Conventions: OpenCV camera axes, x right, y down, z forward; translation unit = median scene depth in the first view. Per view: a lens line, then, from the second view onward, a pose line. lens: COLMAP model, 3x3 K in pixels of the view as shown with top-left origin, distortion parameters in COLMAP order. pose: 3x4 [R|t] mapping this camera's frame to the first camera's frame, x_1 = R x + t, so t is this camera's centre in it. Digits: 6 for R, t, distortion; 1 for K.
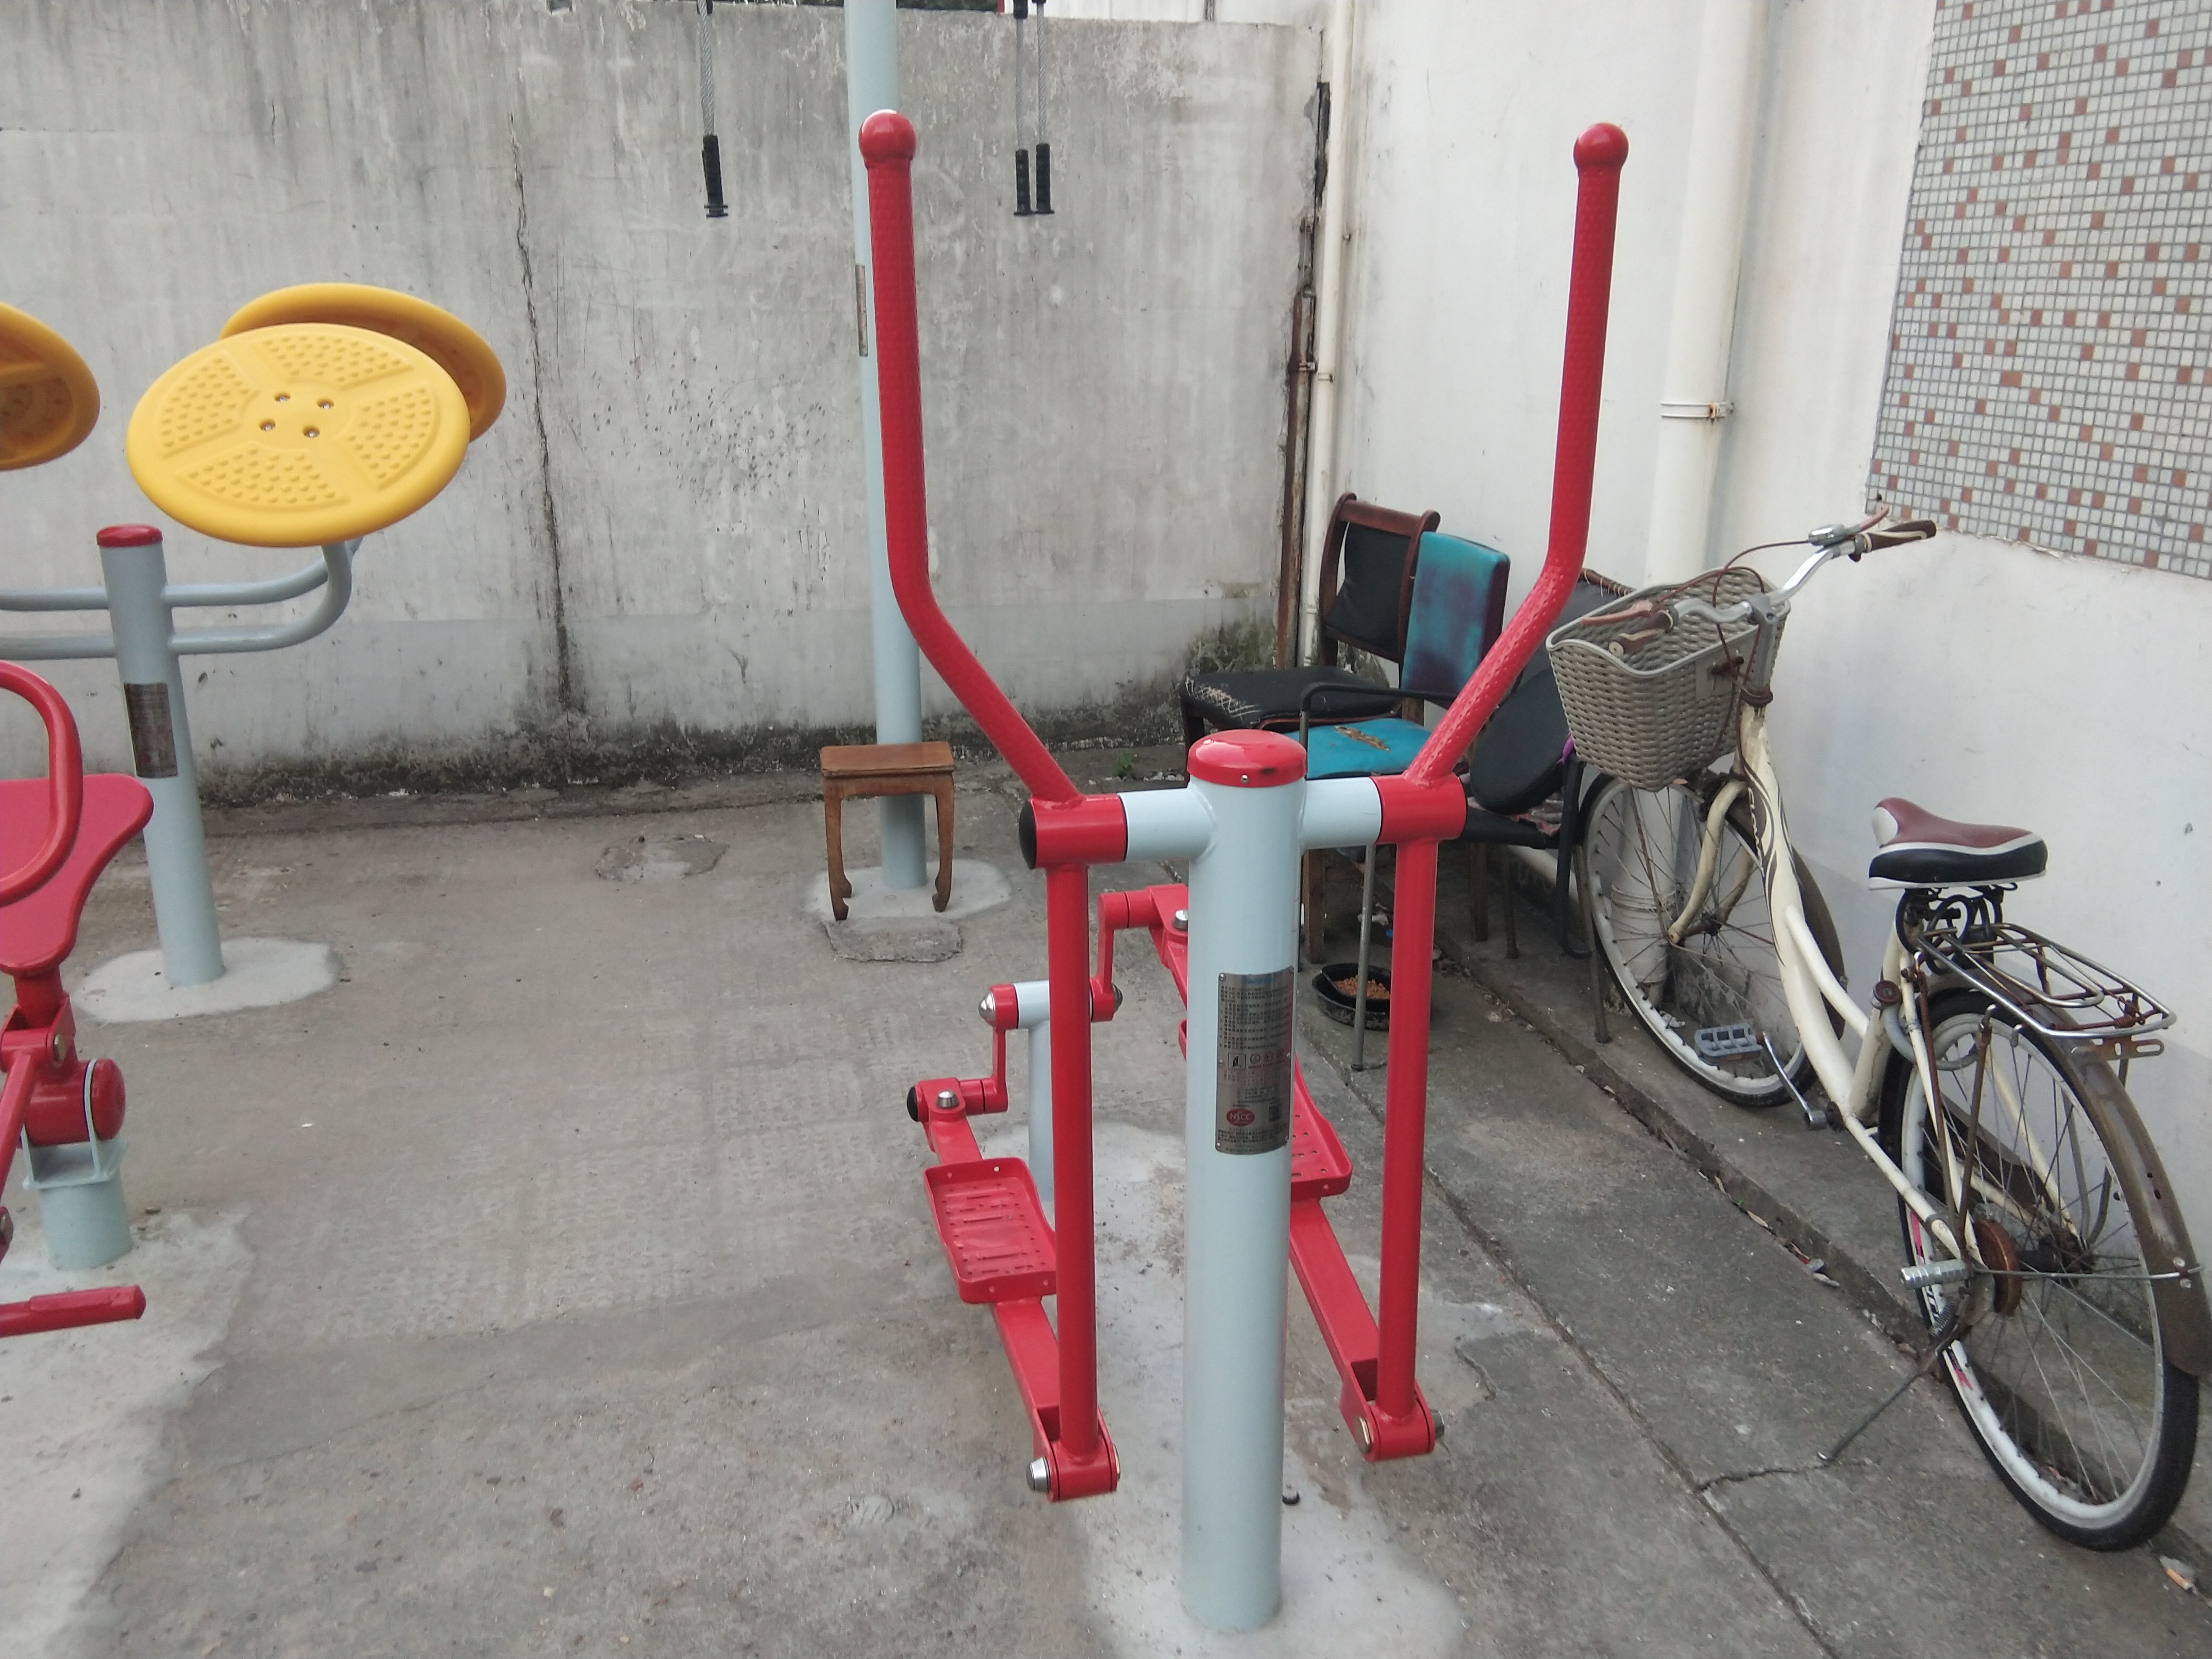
lens RADIAL K [[2048.2, 0, 1136.6], [0, 2048.2, 929.8], [0, 0, 1]] dist [0.113841, -0.197532]
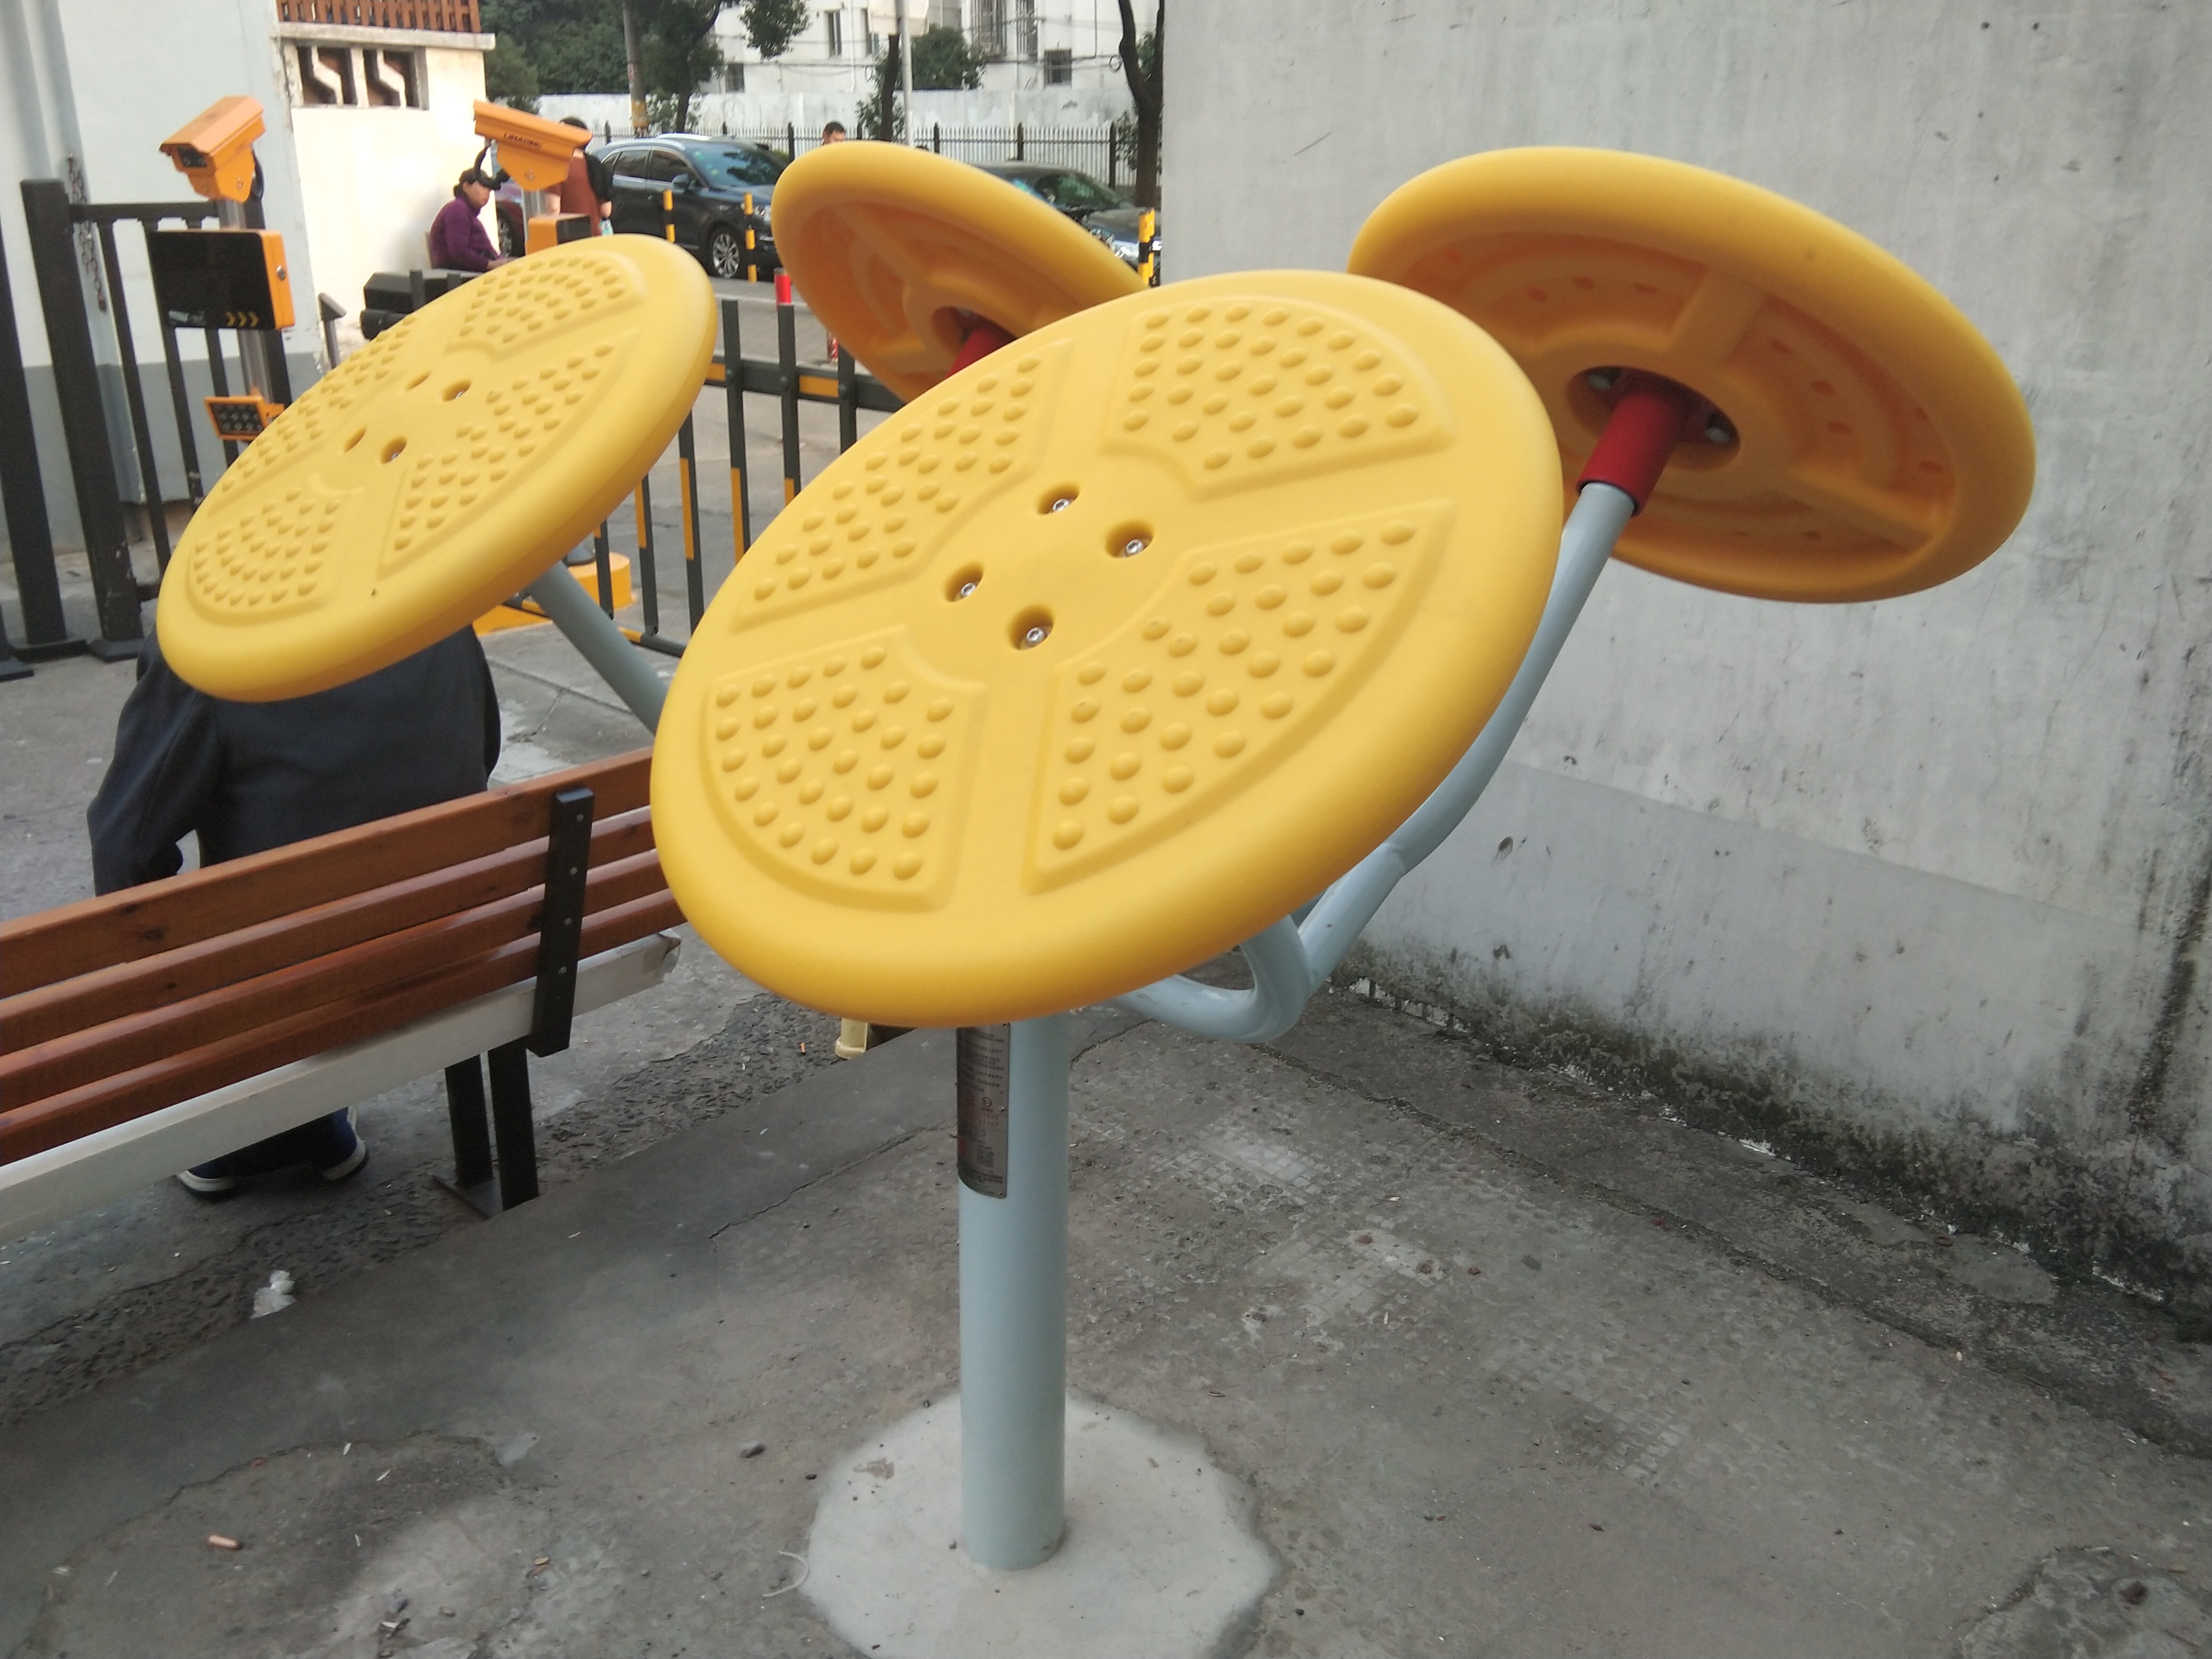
lens RADIAL K [[1775.6, 0, 1086.8], [0, 1775.6, 853.8], [0, 0, 1]] dist [0.098171, -0.129522]
pose [[0.553480, 0.297839, -0.777787, -0.122536], [-0.247834, 0.950465, 0.187602, -0.186546], [0.795134, 0.088929, 0.599878, 0.607642]]
